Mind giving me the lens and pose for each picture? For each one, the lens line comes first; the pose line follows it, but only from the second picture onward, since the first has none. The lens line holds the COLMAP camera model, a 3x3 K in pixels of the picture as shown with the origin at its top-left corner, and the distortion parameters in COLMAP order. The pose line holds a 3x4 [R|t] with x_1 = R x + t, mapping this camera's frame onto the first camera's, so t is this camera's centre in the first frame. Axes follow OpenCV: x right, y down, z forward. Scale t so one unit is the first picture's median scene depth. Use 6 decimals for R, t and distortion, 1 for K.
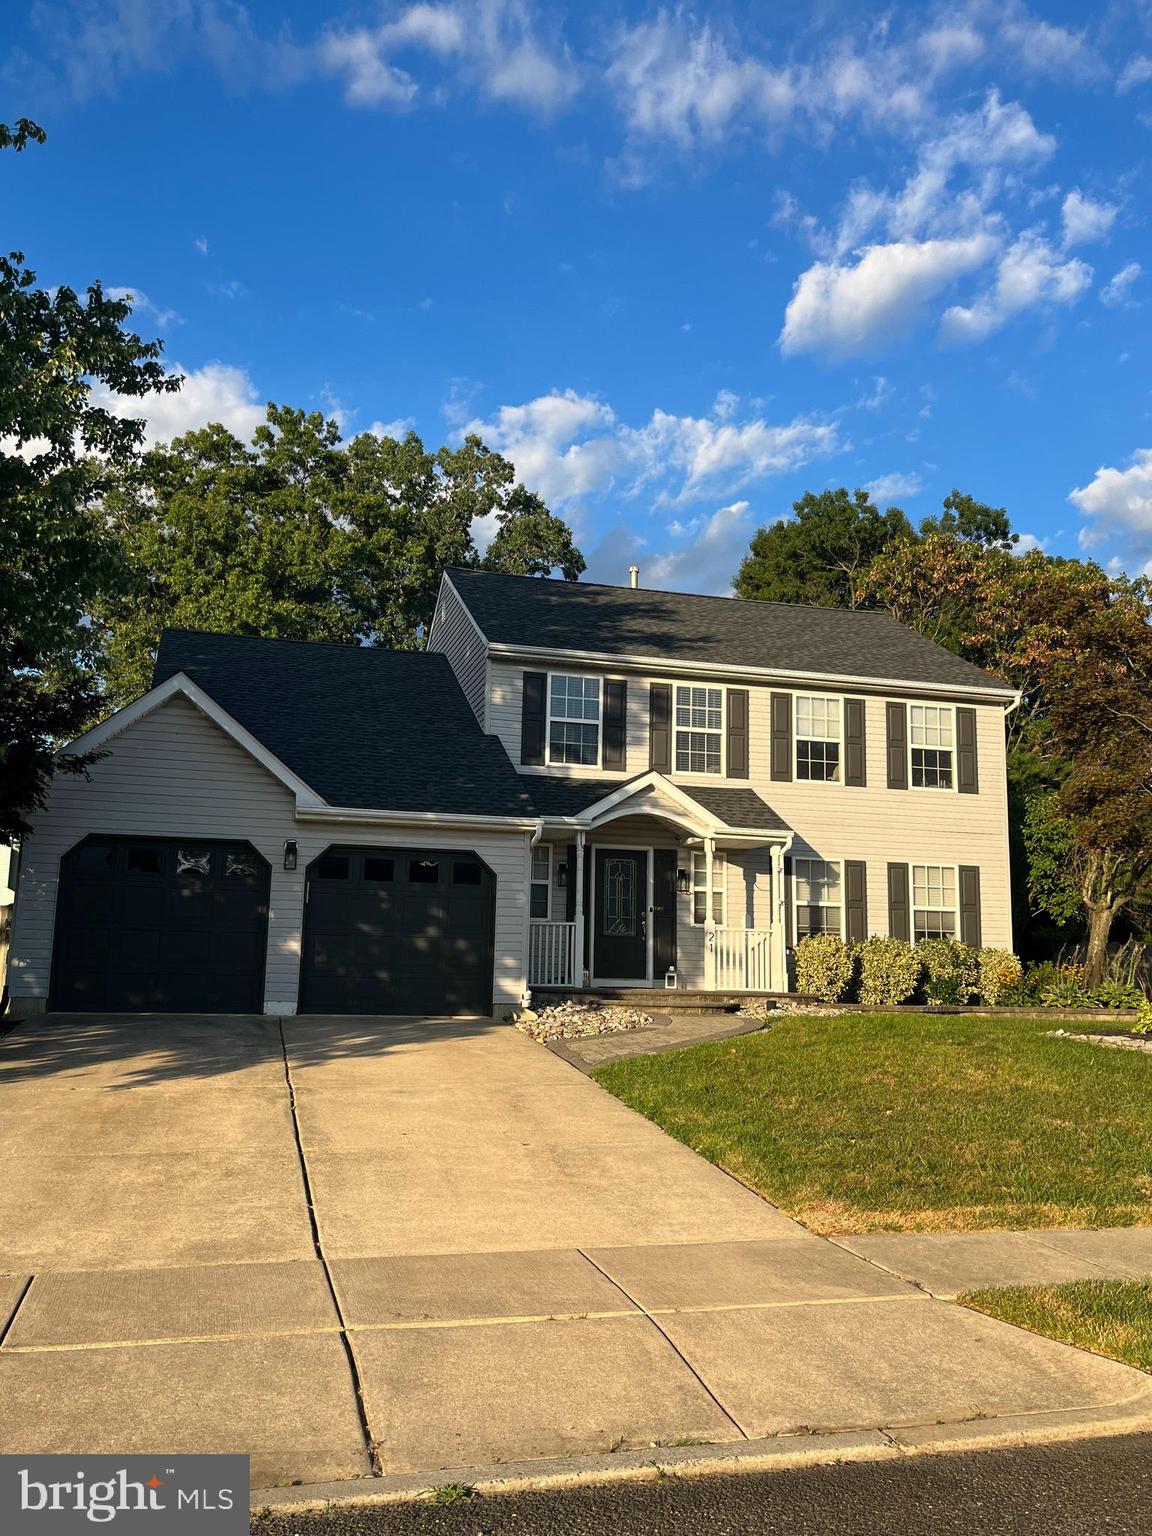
lens RADIAL K [[1311.5, 0, 590.2], [0, 1311.5, 765.6], [0, 0, 1]] dist [0.035610, -0.005563]
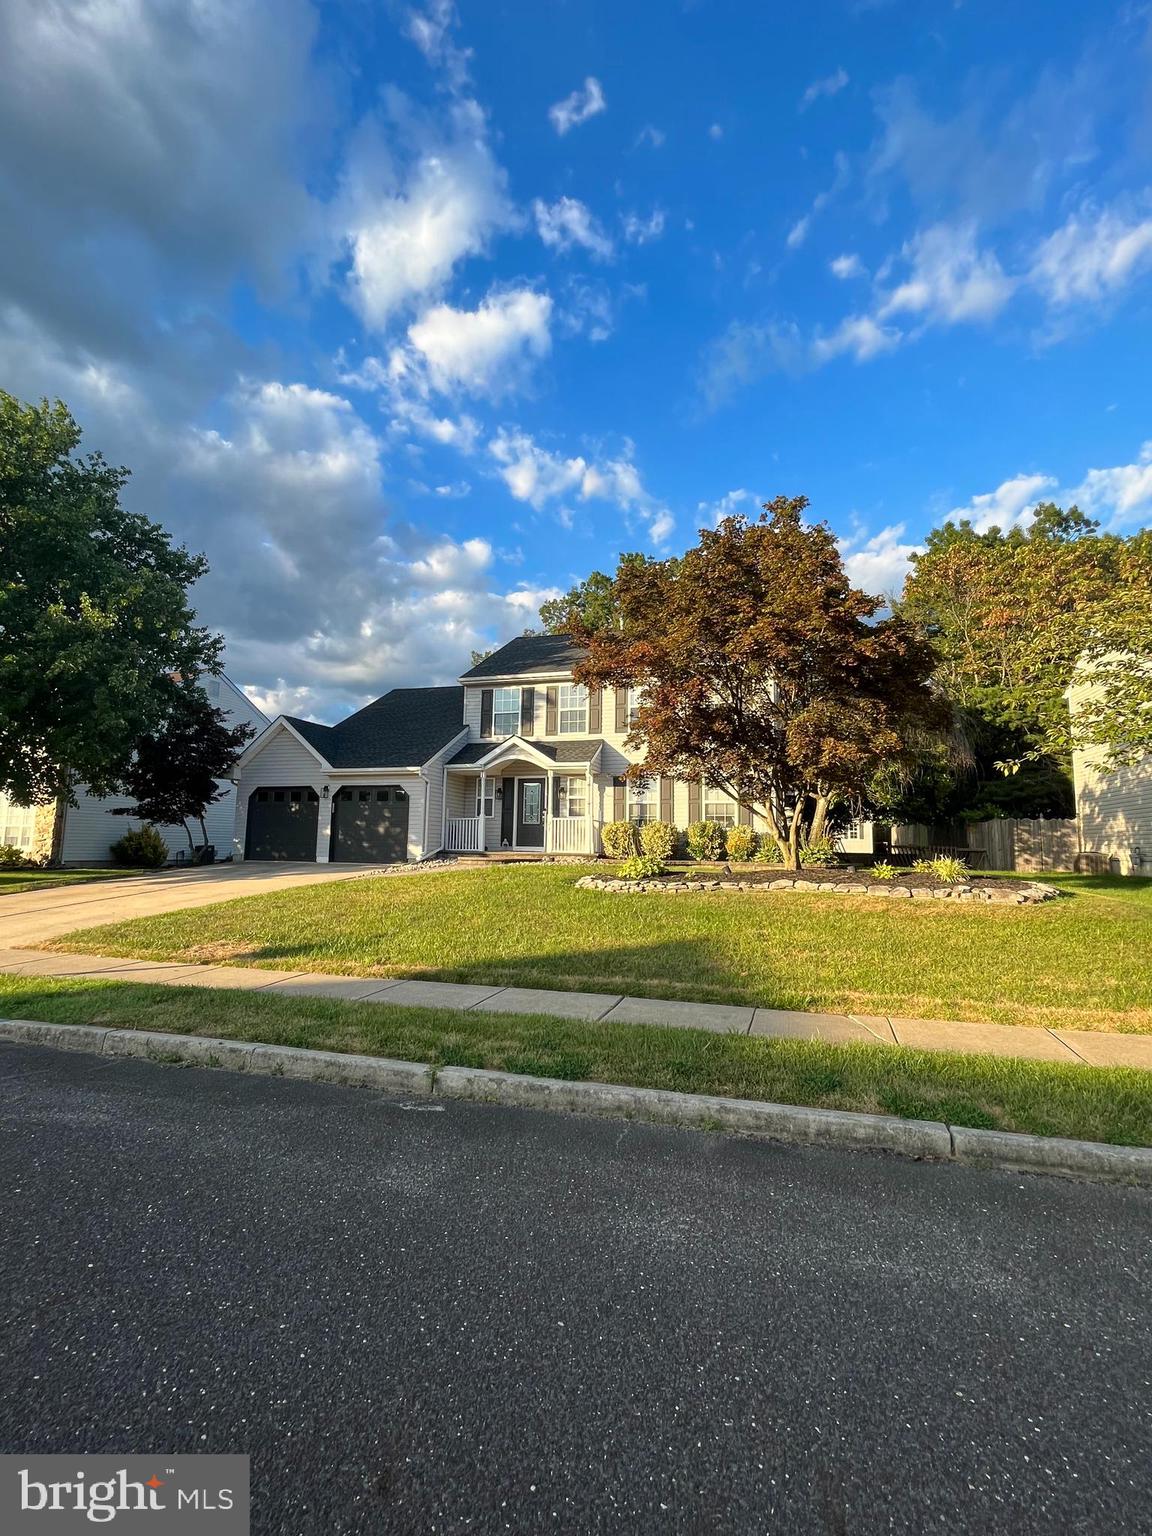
lens RADIAL K [[707.5, 0, 575.3], [0, 707.5, 778.4], [0, 0, 1]] dist [-0.000258, -0.000106]
pose [[0.829221, -0.070094, -0.554508, 0.682829], [0.091582, 0.995736, 0.011085, 0.062499], [0.551367, -0.059975, 0.832104, 0.206850]]
